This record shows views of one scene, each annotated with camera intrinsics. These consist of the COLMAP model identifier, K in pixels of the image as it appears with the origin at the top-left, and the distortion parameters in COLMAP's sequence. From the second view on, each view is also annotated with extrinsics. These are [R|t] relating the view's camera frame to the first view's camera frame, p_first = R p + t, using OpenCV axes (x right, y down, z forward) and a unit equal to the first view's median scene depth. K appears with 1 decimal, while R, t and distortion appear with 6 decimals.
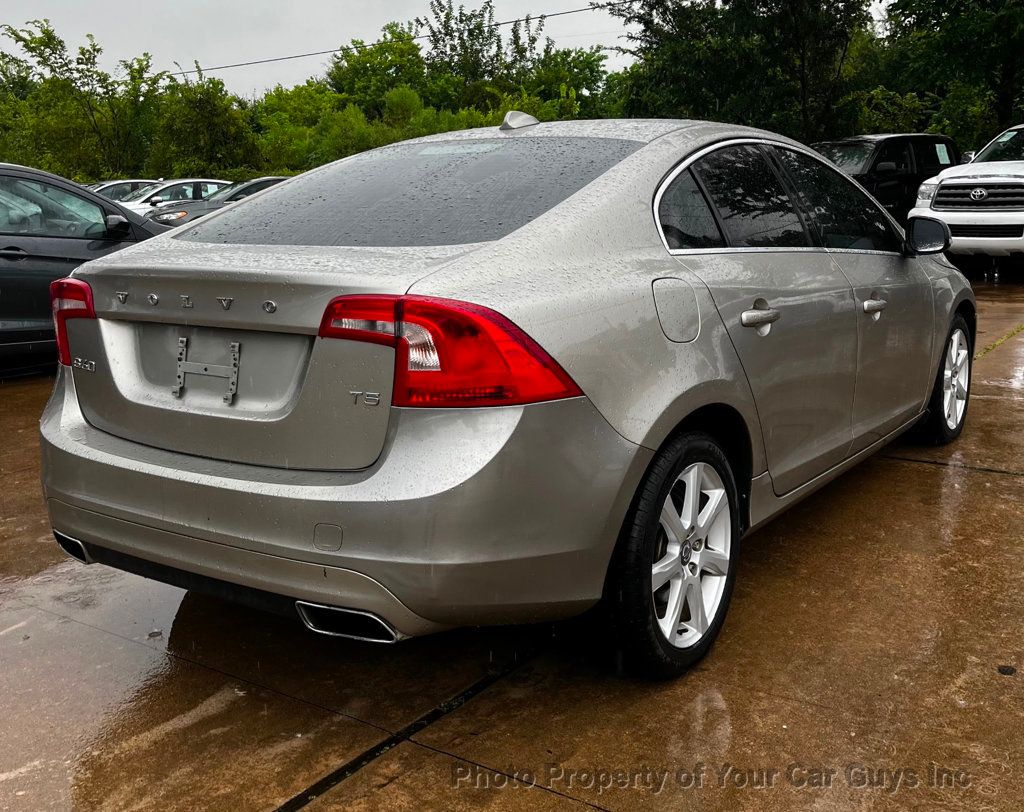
lens RADIAL K [[1064.3, 0, 512.0], [0, 1064.3, 406.0], [0, 0, 1]] dist [0.007278, 0.007530]
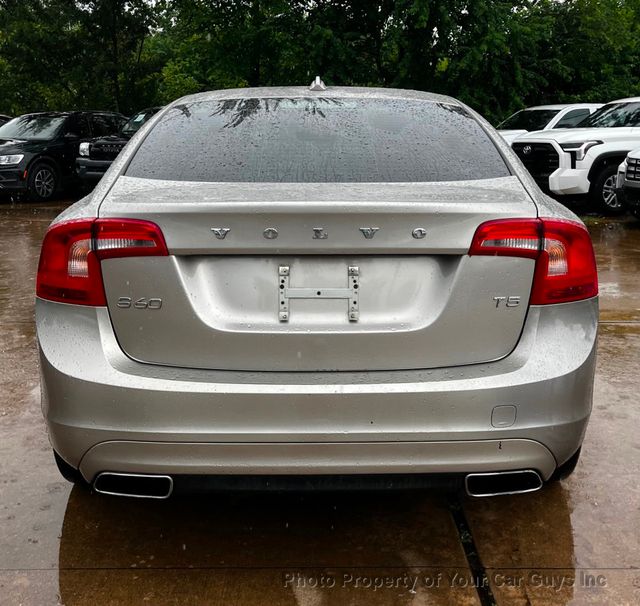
lens RADIAL K [[784.1, 0, 320.0], [0, 784.1, 303.0], [0, 0, 1]] dist [0.012522, 0.023945]
pose [[0.818001, -0.095812, 0.567181, -0.106591], [0.096106, 0.994935, 0.029464, -0.006833], [-0.567131, 0.030408, 0.823066, 0.046048]]
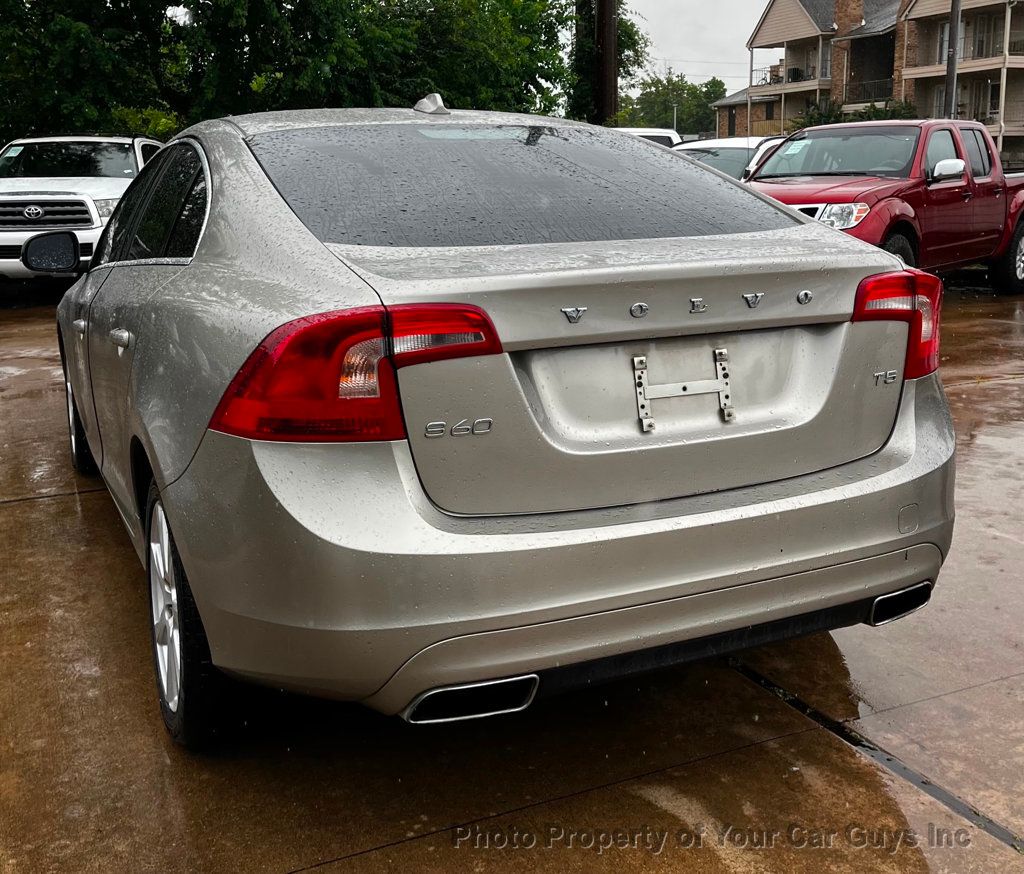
lens RADIAL K [[1140.9, 0, 536.9], [0, 1140.9, 435.1], [0, 0, 1]] dist [0.035987, -0.043515]
pose [[0.494422, -0.172682, 0.851896, -0.154907], [0.182791, 0.978808, 0.092319, -0.014317], [-0.849785, 0.110075, 0.515509, 0.092079]]
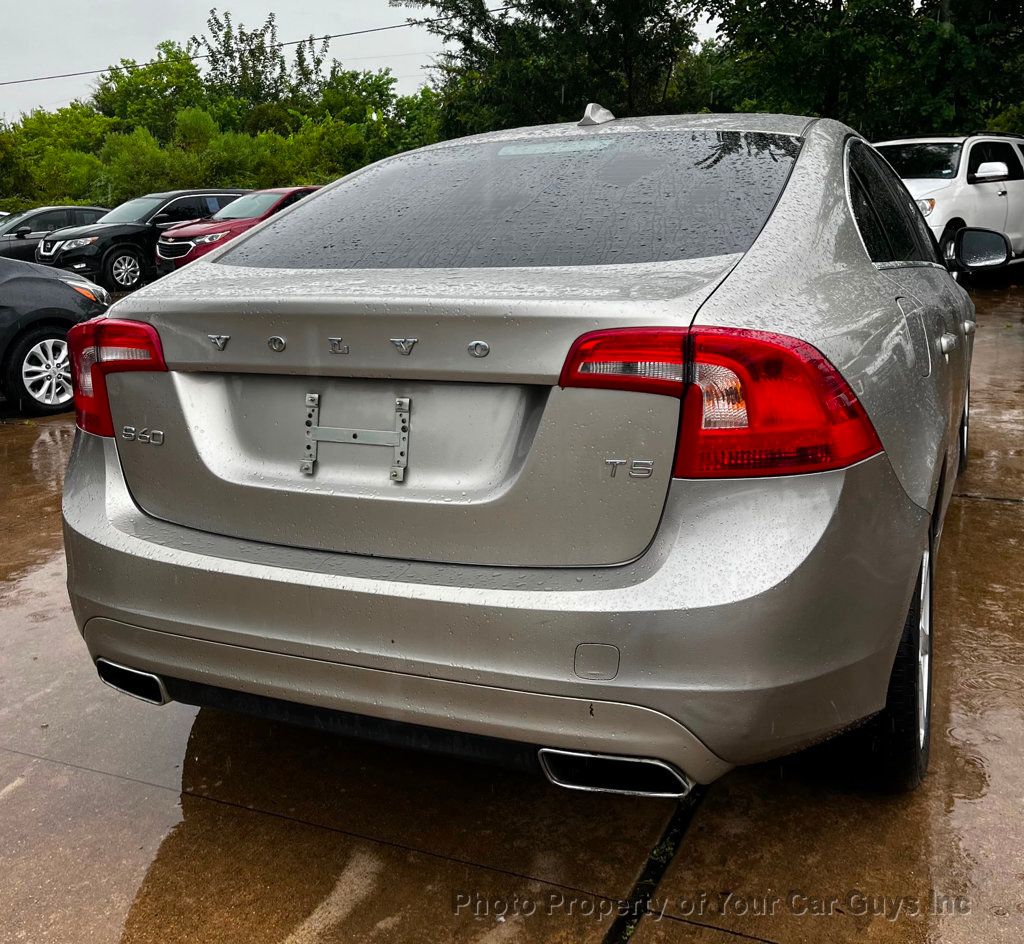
lens RADIAL K [[1091.7, 0, 461.8], [0, 1091.7, 439.8], [0, 0, 1]] dist [0.016450, 0.002033]
pose [[0.987601, -0.042700, 0.151067, -0.046561], [0.042861, 0.999079, 0.002189, -0.004284], [-0.151021, 0.004313, 0.988521, 0.034106]]
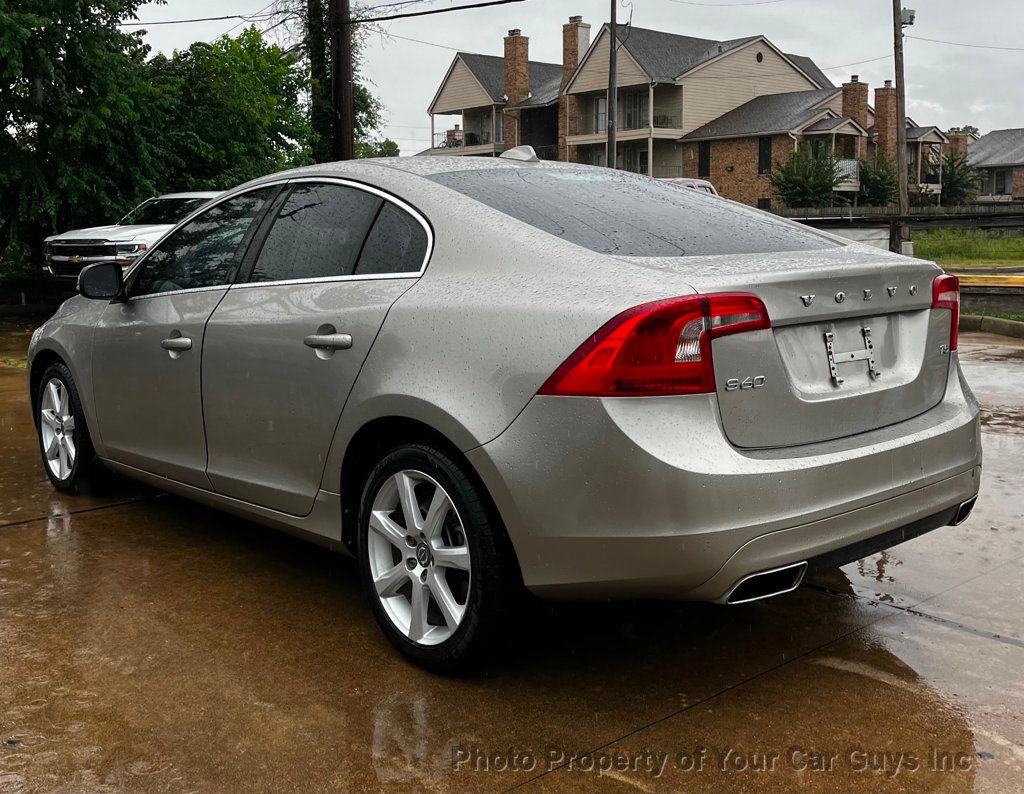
lens RADIAL K [[1090.9, 0, 512.0], [0, 1090.9, 397.0], [0, 0, 1]] dist [0.013366, 0.006930]
pose [[0.246684, -0.126115, 0.960855, -0.211646], [0.206686, 0.975530, 0.074978, -0.021712], [-0.946799, 0.180100, 0.266714, 0.147426]]
